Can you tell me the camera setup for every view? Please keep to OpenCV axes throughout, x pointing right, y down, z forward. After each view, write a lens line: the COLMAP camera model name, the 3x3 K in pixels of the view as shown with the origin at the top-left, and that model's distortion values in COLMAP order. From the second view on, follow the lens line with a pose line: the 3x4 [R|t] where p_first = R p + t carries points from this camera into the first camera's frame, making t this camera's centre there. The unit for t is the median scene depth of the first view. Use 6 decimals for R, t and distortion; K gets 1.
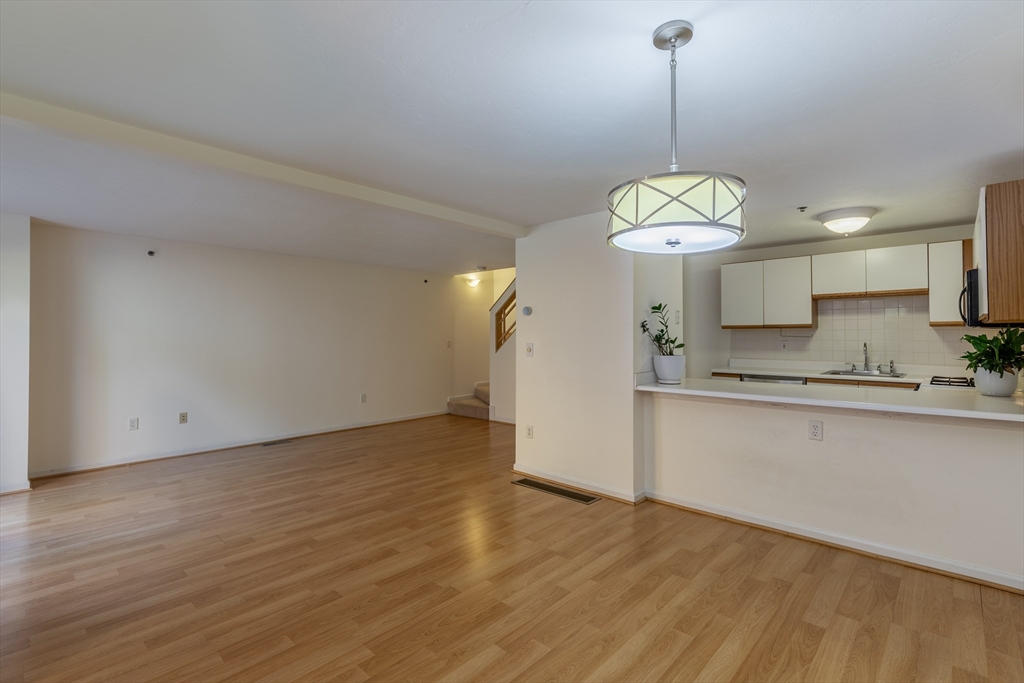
lens RADIAL K [[476.7, 0, 515.7], [0, 476.7, 329.0], [0, 0, 1]] dist [0.004338, 0.000003]
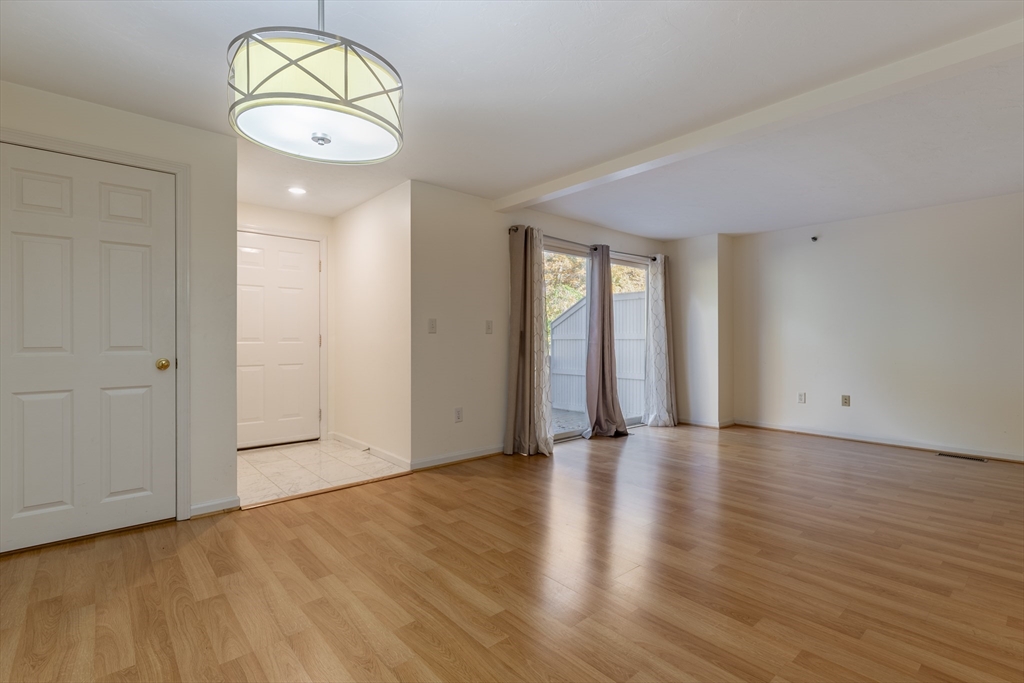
lens RADIAL K [[478.3, 0, 517.2], [0, 478.3, 339.8], [0, 0, 1]] dist [0.001788, 0.000037]
pose [[-0.105676, 0.003238, -0.994395, 0.527747], [0.015151, 0.999884, 0.001645, 0.077172], [0.994285, -0.014892, -0.105713, 0.673702]]
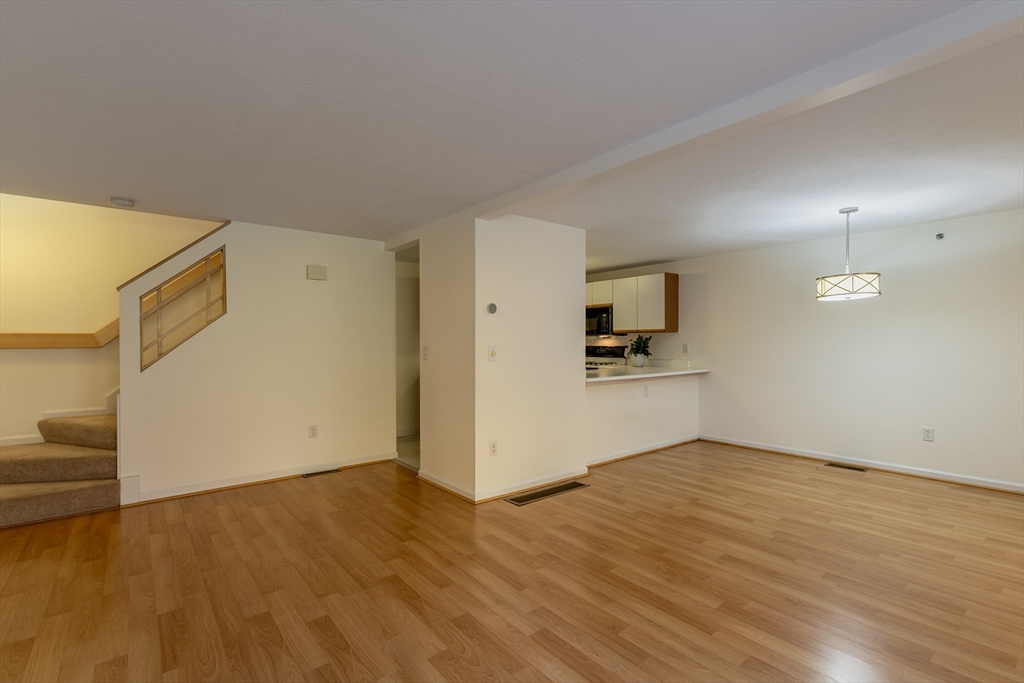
lens RADIAL K [[476.4, 0, 530.0], [0, 476.4, 336.2], [0, 0, 1]] dist [0.005557, 0.000118]
pose [[0.128609, 0.013315, 0.991606, -1.082684], [-0.008800, 0.999886, -0.012285, 0.028699], [-0.991656, -0.007146, 0.128712, 1.080363]]
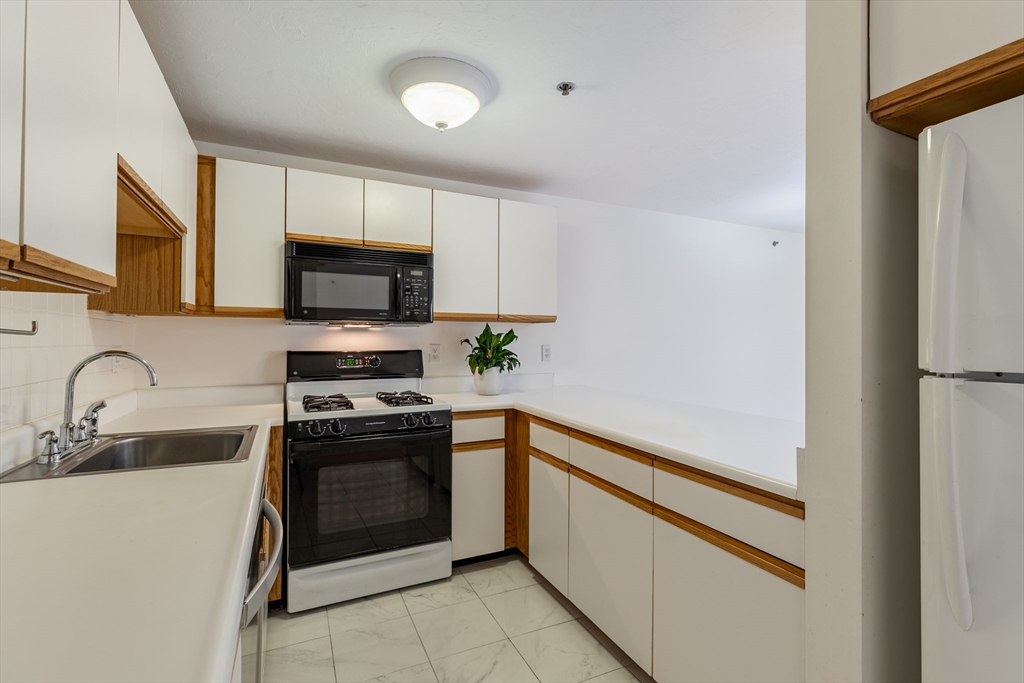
lens RADIAL K [[469.0, 0, 515.9], [0, 469.0, 335.3], [0, 0, 1]] dist [0.004816, -0.000272]
pose [[-0.930816, 0.001423, 0.365486, 0.534950], [-0.006755, 0.999755, -0.021096, 0.031675], [-0.365427, -0.022106, -0.930578, 1.694718]]
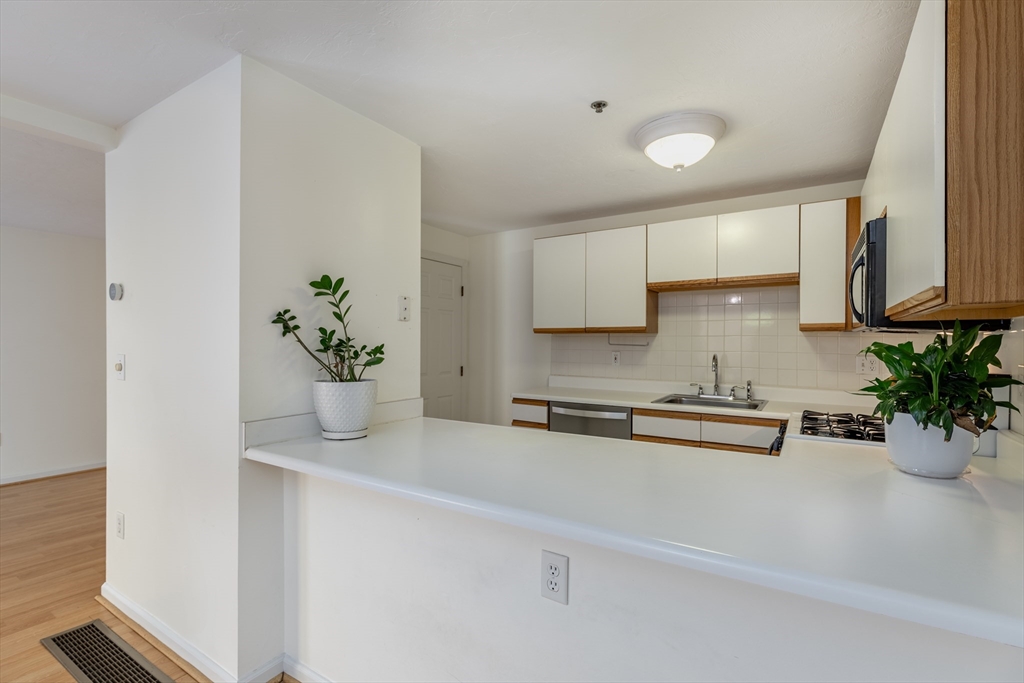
lens RADIAL K [[477.6, 0, 509.5], [0, 477.6, 345.5], [0, 0, 1]] dist [0.001720, 0.000087]
pose [[0.984403, 0.006334, 0.175815, 0.465144], [-0.009559, 0.999801, 0.017500, 0.009391], [-0.175669, -0.018908, 0.984268, 0.550666]]
